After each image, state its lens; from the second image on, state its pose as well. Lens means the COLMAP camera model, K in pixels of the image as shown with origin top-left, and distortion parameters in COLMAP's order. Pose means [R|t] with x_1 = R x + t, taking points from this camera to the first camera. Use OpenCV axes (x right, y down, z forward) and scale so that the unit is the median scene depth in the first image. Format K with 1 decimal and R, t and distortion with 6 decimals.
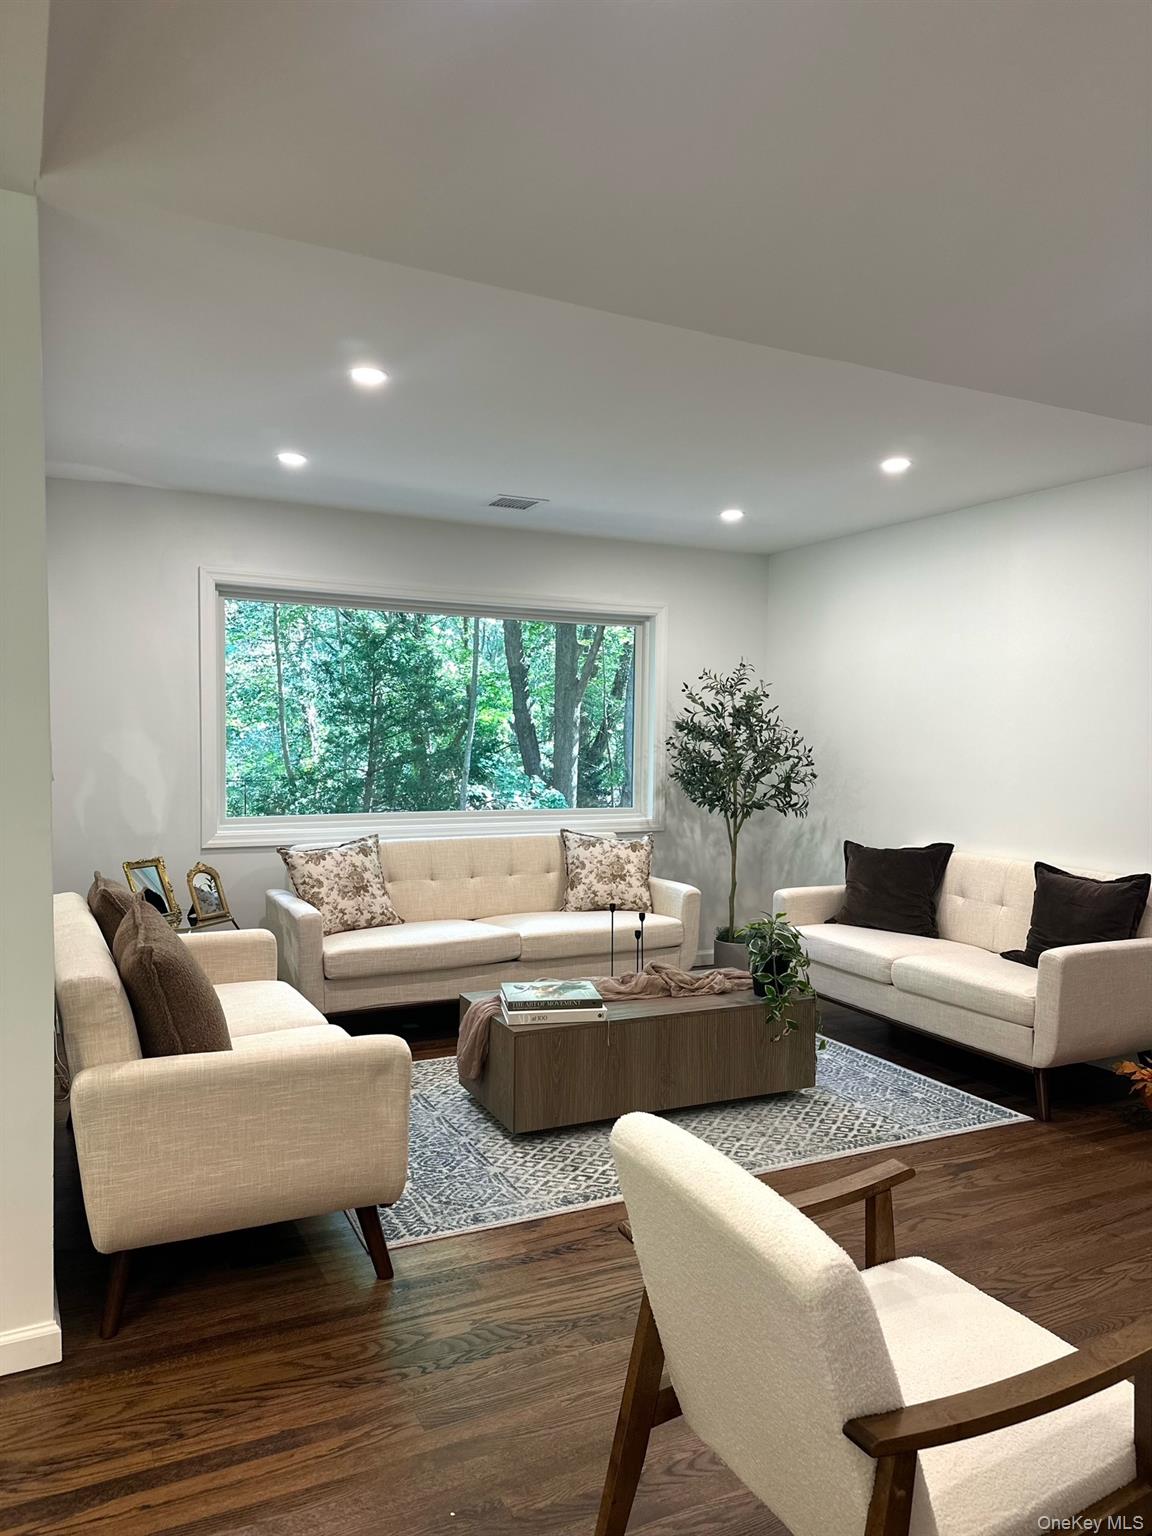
lens RADIAL K [[1067.8, 0, 571.8], [0, 1067.8, 770.2], [0, 0, 1]] dist [0.058424, -0.066474]
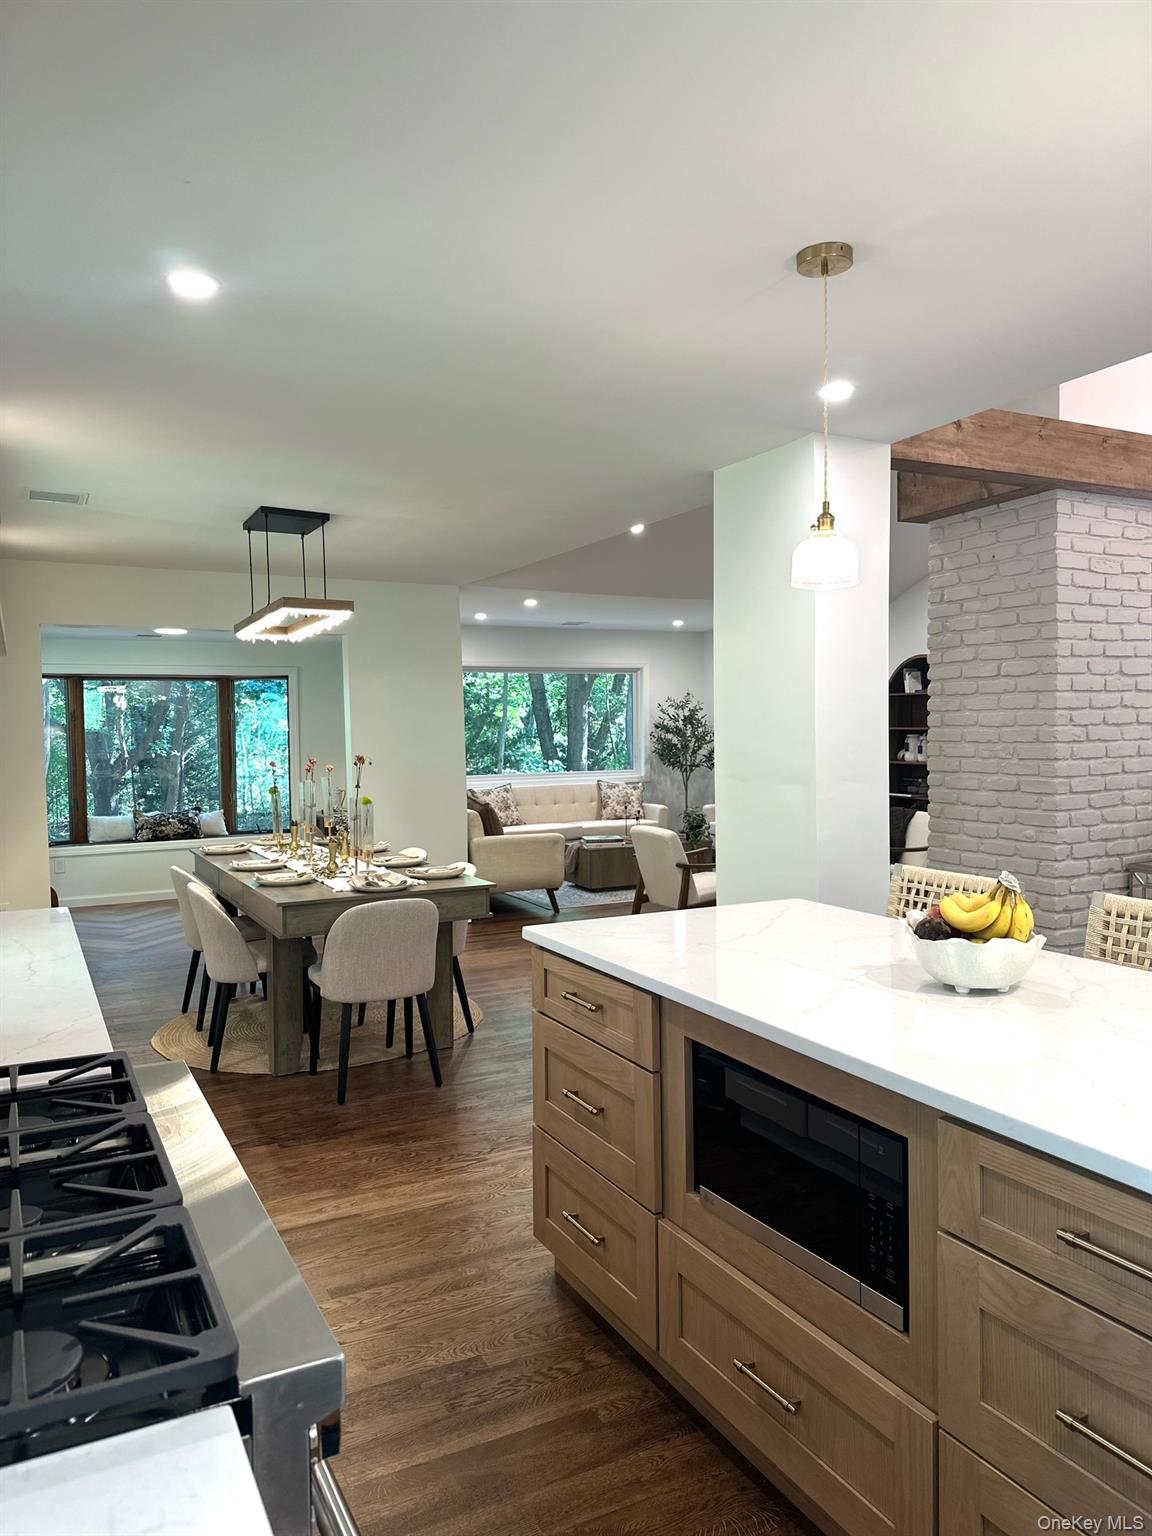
lens RADIAL K [[1067.8, 0, 585.4], [0, 1067.8, 771.1], [0, 0, 1]] dist [0.058424, -0.066474]
pose [[0.999551, -0.027050, 0.012911, -0.055777], [0.026917, 0.999584, 0.010369, 0.016850], [-0.013186, -0.010017, 0.999863, -0.944691]]
